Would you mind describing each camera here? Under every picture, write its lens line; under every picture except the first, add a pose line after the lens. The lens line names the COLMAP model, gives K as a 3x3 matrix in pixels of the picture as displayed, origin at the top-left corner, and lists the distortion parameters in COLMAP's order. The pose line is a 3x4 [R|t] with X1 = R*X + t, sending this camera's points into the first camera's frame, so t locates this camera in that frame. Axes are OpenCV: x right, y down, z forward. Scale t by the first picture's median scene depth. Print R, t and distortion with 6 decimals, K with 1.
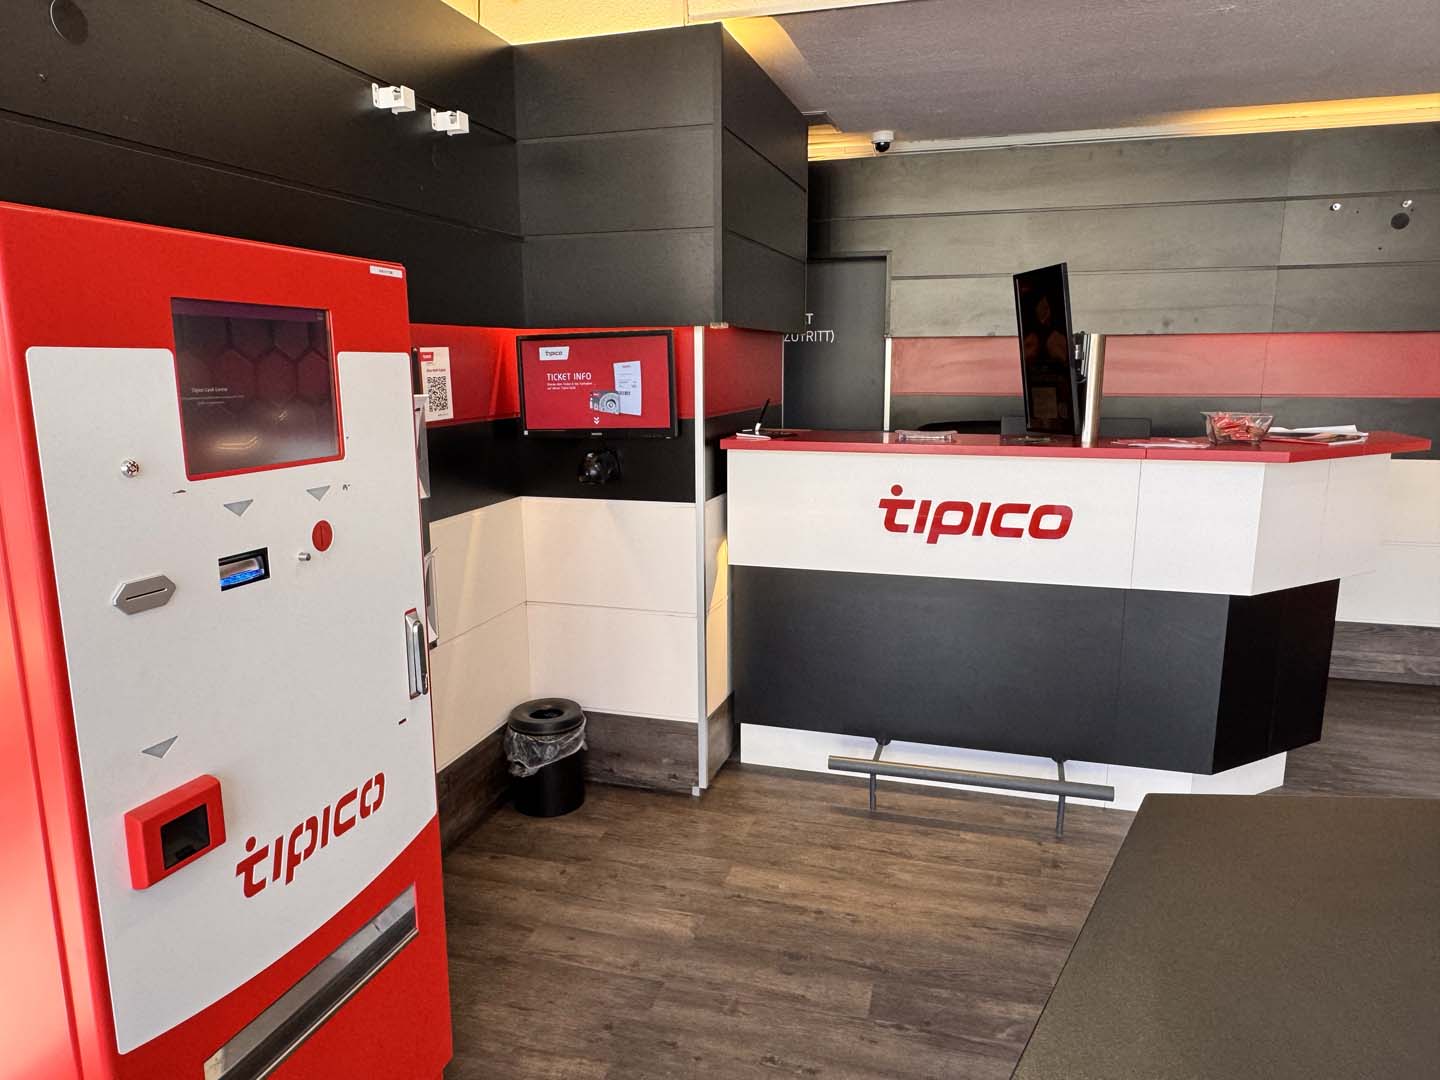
lens RADIAL K [[966.7, 0, 717.7], [0, 966.7, 539.2], [0, 0, 1]] dist [-0.002242, 0.001701]
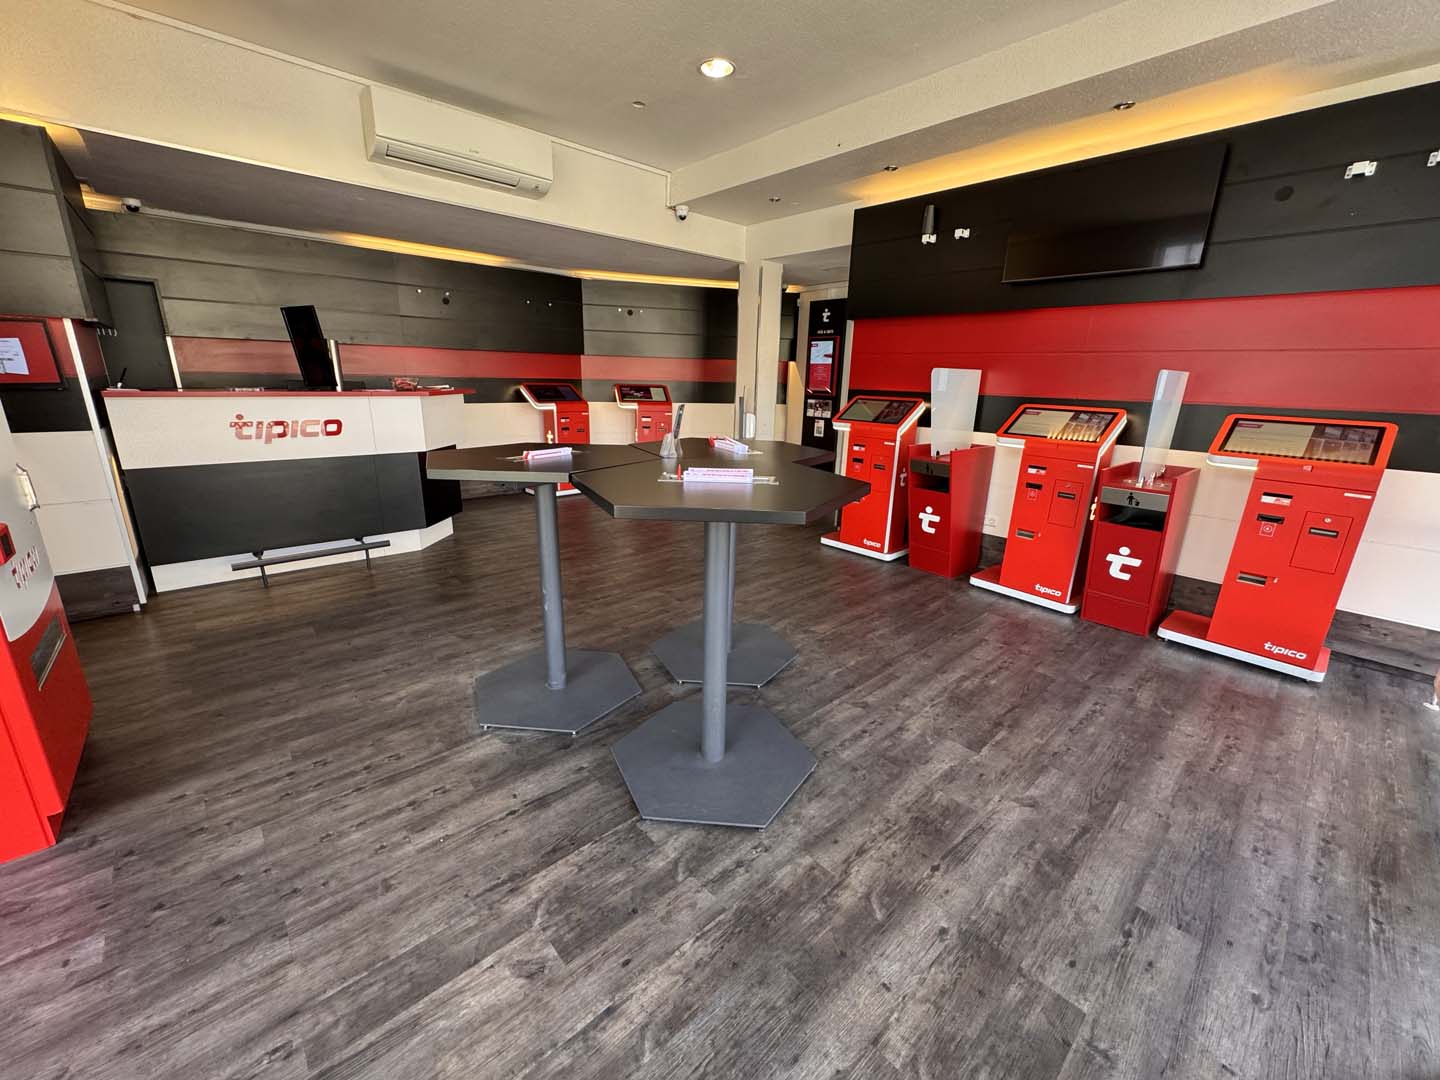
lens RADIAL K [[566.4, 0, 716.3], [0, 566.4, 541.3], [0, 0, 1]] dist [0.001622, 0.000215]
pose [[0.523250, -0.224518, 0.822071, -0.286902], [0.132230, 0.974376, 0.181950, 0.104555], [-0.841858, 0.013497, 0.539531, -0.388617]]
